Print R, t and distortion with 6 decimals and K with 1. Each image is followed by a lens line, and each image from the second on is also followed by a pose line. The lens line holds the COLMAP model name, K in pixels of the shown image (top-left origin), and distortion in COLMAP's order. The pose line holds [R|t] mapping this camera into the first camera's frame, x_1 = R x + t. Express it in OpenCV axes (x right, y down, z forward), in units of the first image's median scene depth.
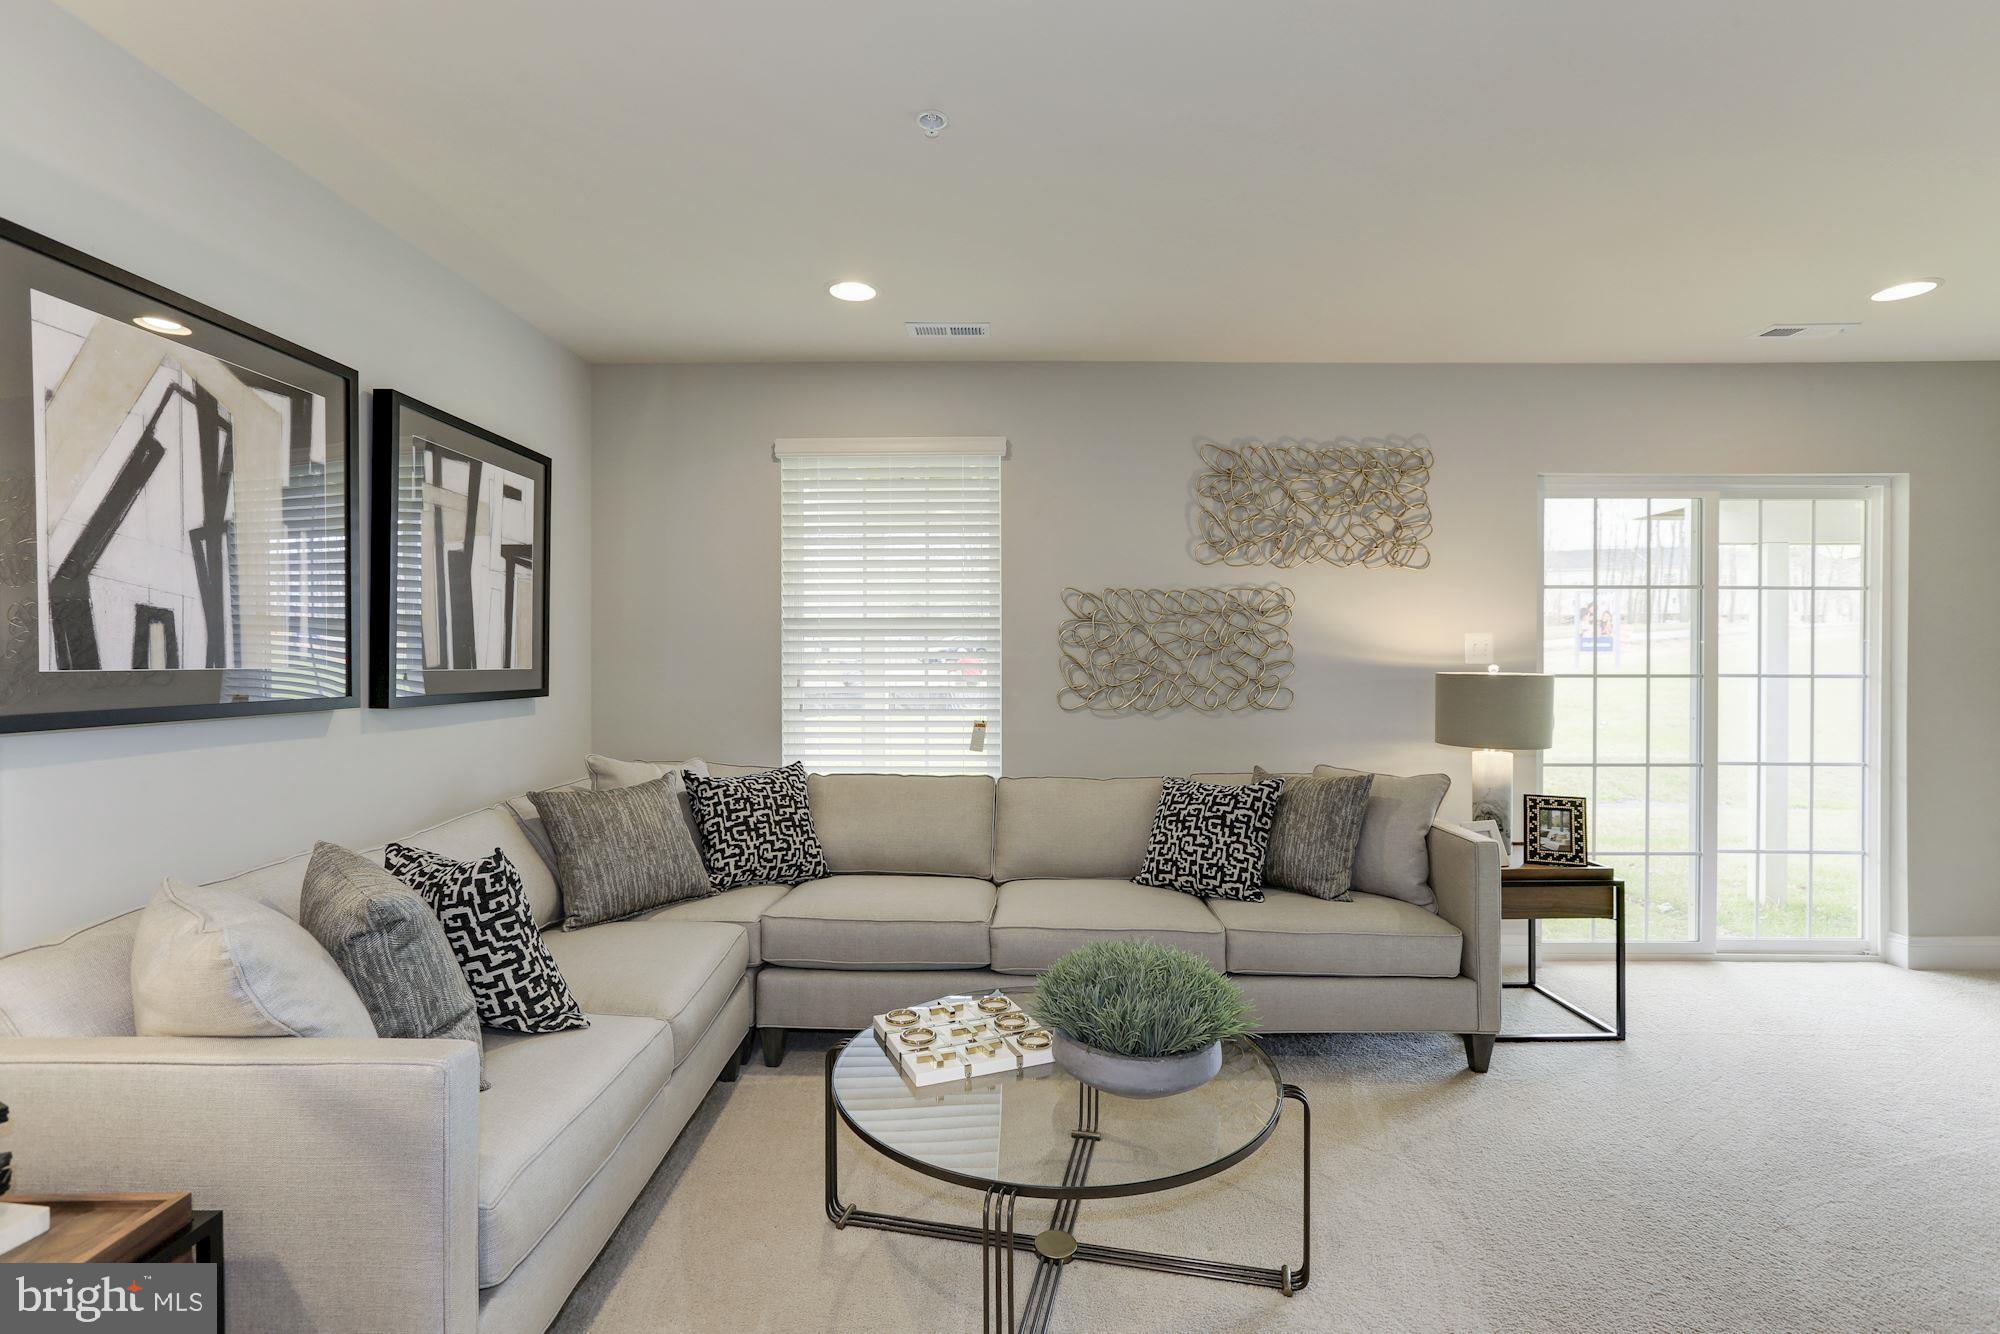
lens RADIAL K [[921.9, 0, 993.4], [0, 921.9, 664.7], [0, 0, 1]] dist [-0.043555, 0.028733]
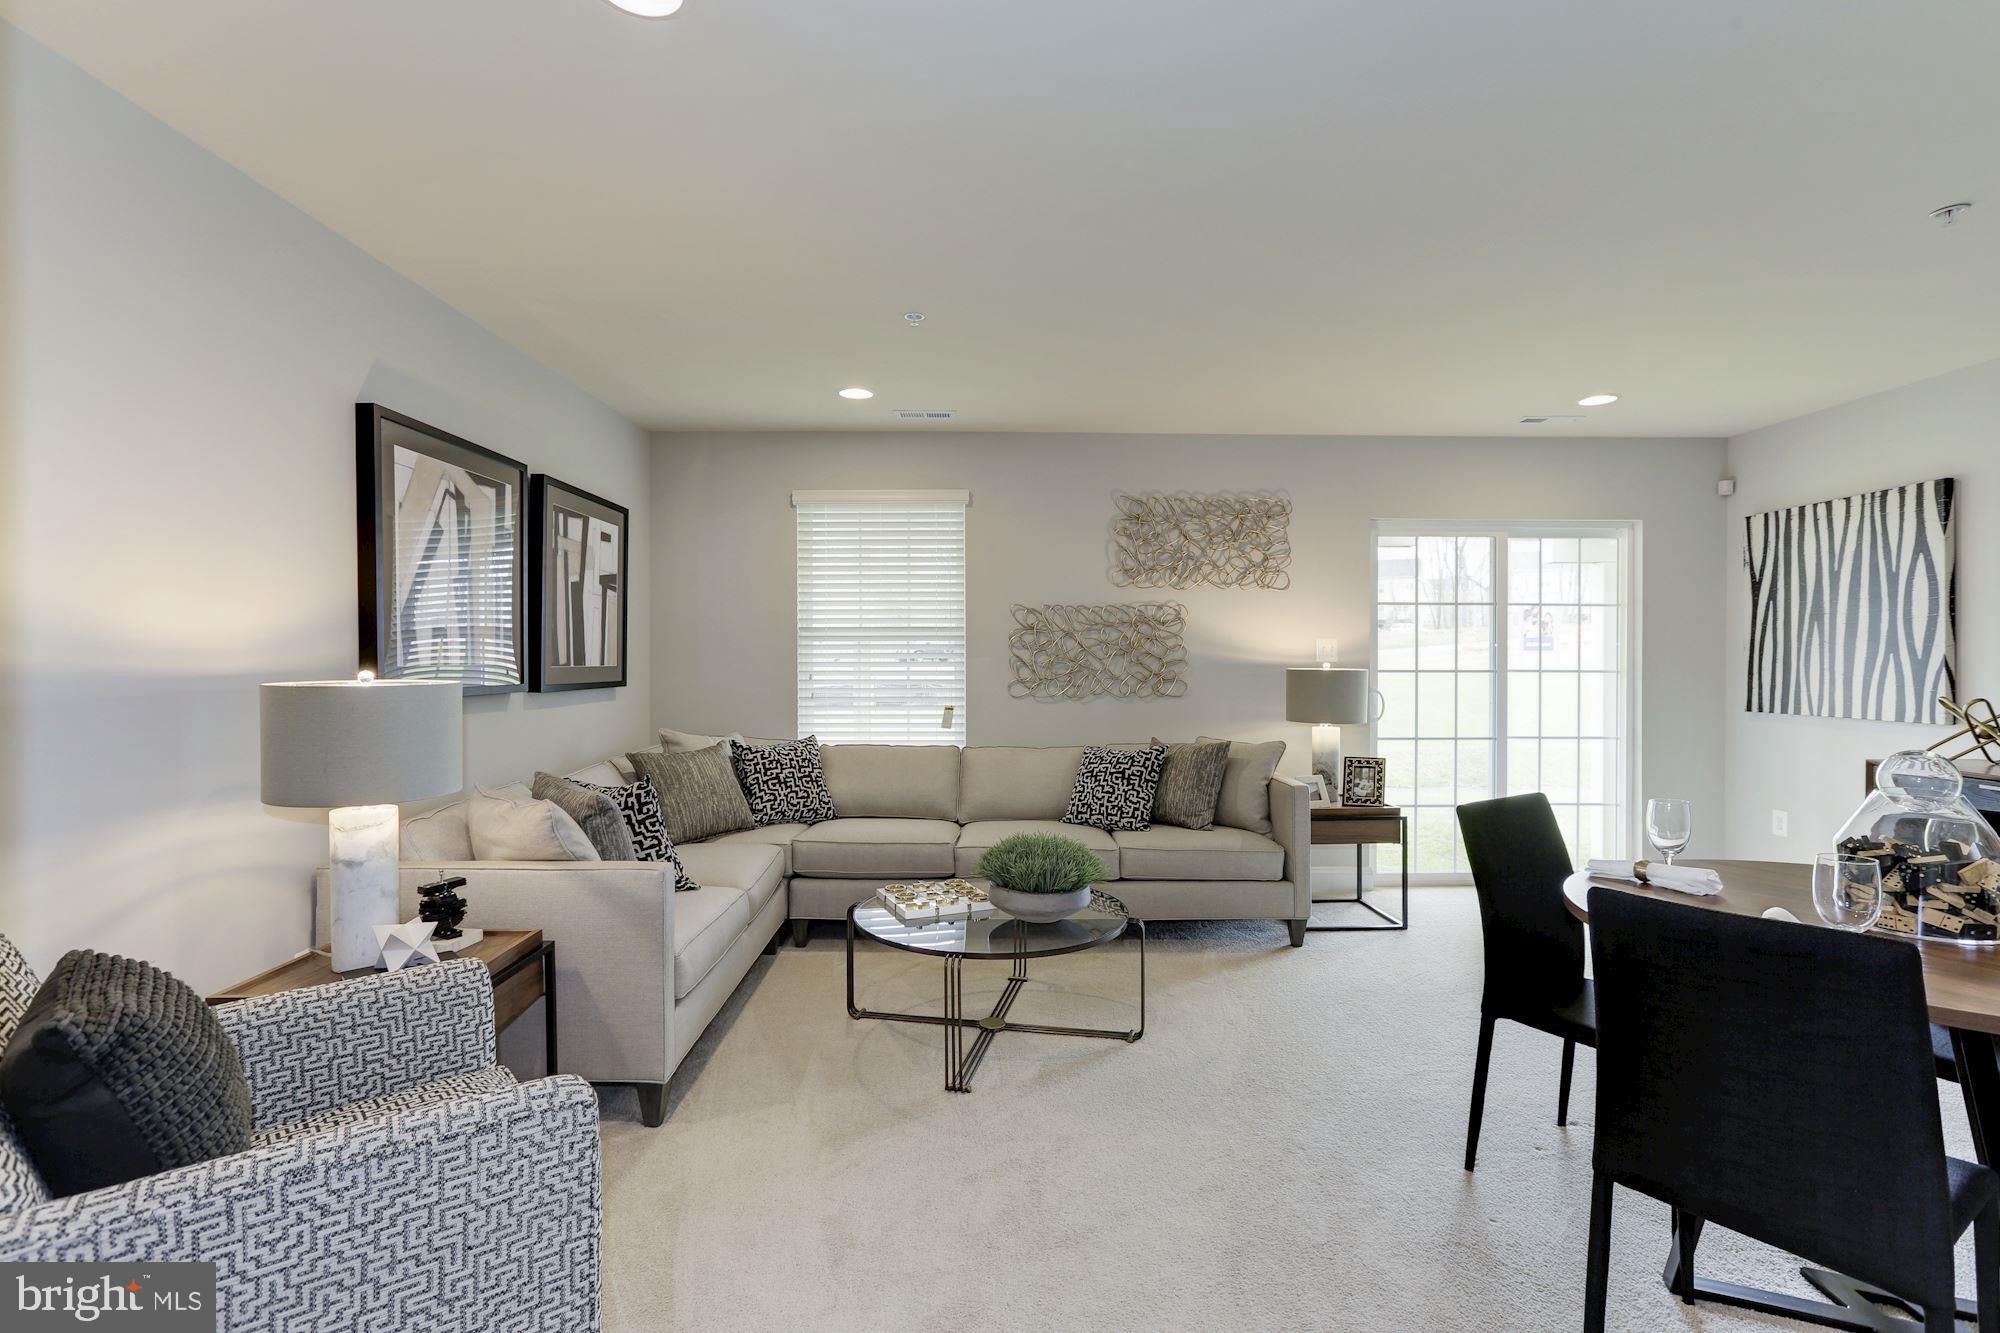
lens RADIAL K [[919.3, 0, 992.4], [0, 919.3, 656.6], [0, 0, 1]] dist [-0.040555, 0.029125]
pose [[0.999700, -0.000308, 0.024485, 0.018467], [0.000500, 0.999969, -0.007818, 0.001812], [-0.024482, 0.007828, 0.999670, -0.385305]]
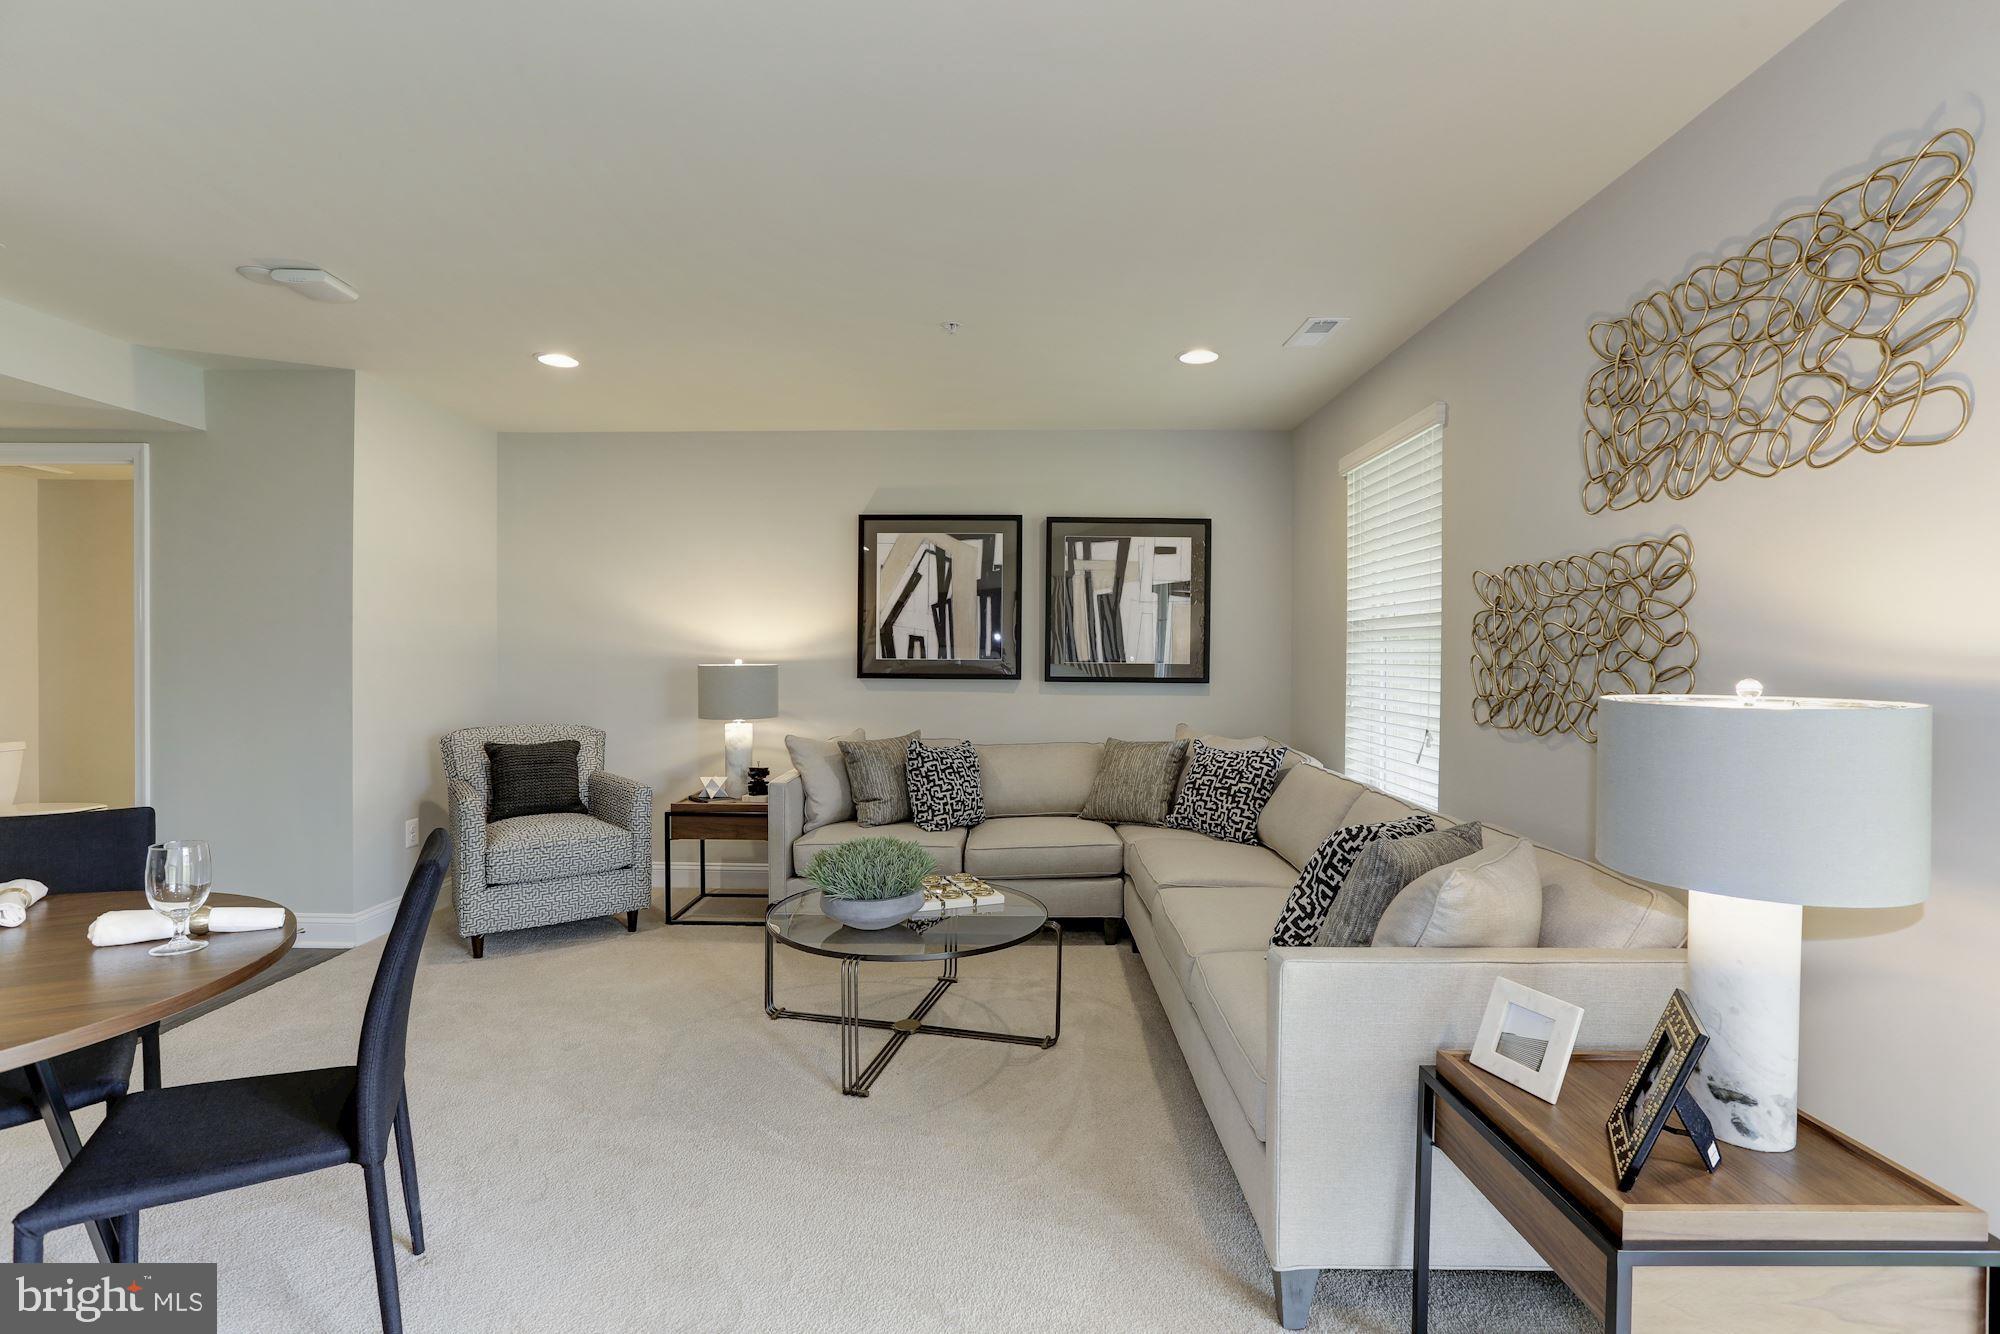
lens RADIAL K [[914.0, 0, 1022.0], [0, 914.0, 659.6], [0, 0, 1]] dist [-0.038373, 0.000260]
pose [[0.026103, 0.005876, -0.999642, 1.037088], [-0.014575, 0.999879, 0.005496, -0.006864], [0.999553, 0.014427, 0.026186, 0.724632]]
